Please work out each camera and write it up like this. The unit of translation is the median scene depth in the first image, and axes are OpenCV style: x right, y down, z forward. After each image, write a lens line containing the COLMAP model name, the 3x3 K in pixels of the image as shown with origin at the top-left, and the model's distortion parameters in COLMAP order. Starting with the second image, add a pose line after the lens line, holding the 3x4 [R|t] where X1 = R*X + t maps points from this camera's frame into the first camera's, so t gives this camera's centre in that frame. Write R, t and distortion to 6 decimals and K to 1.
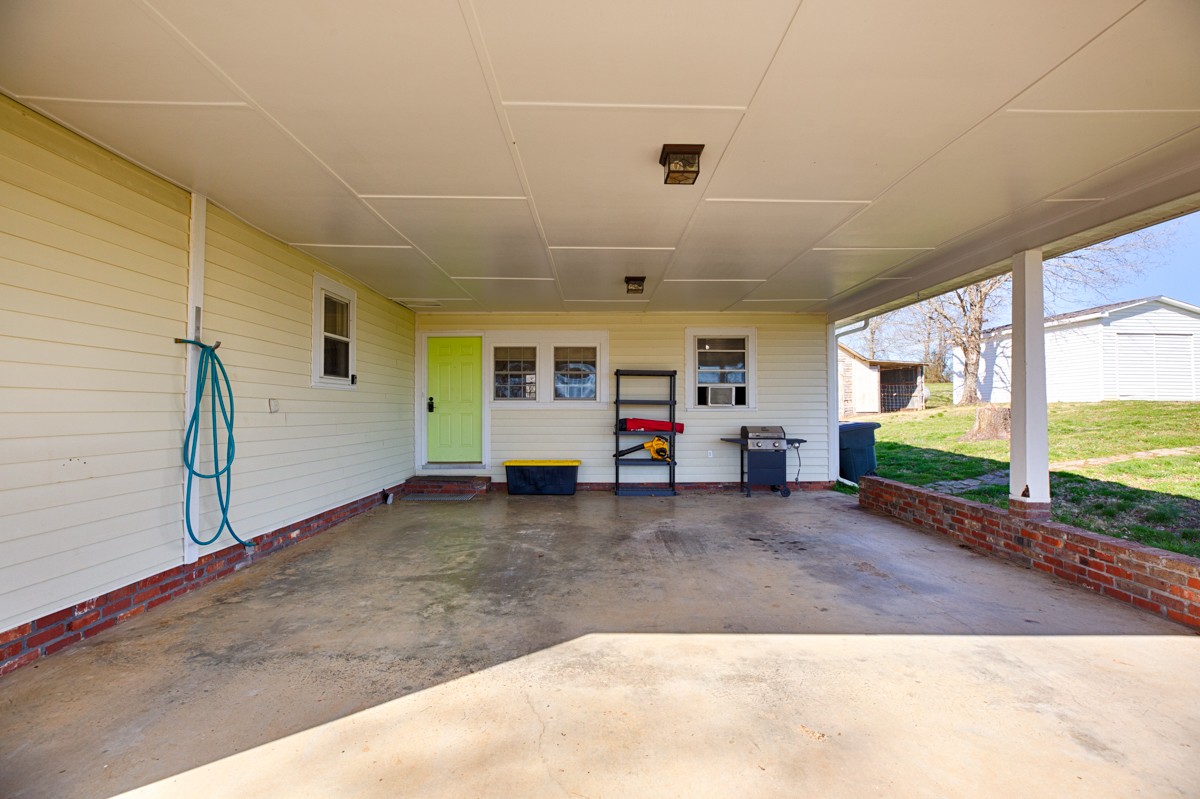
lens RADIAL K [[544.9, 0, 597.9], [0, 544.9, 395.9], [0, 0, 1]] dist [-0.002487, -0.000088]
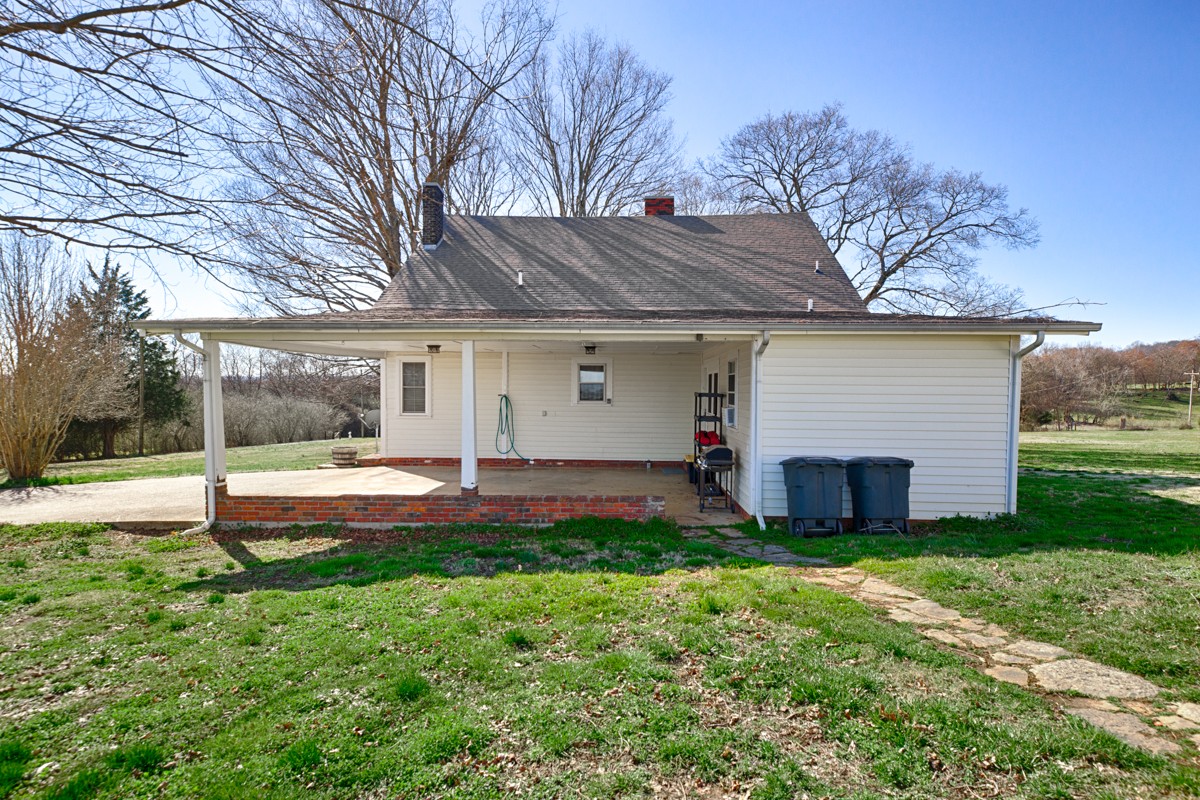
lens RADIAL K [[544.9, 0, 597.9], [0, 544.9, 396.4], [0, 0, 1]] dist [-0.002487, -0.000088]
pose [[-0.044542, 0.031572, -0.998508, 0.773130], [0.021578, 0.999298, 0.030634, -0.053739], [0.998774, -0.020182, -0.045192, 0.502379]]
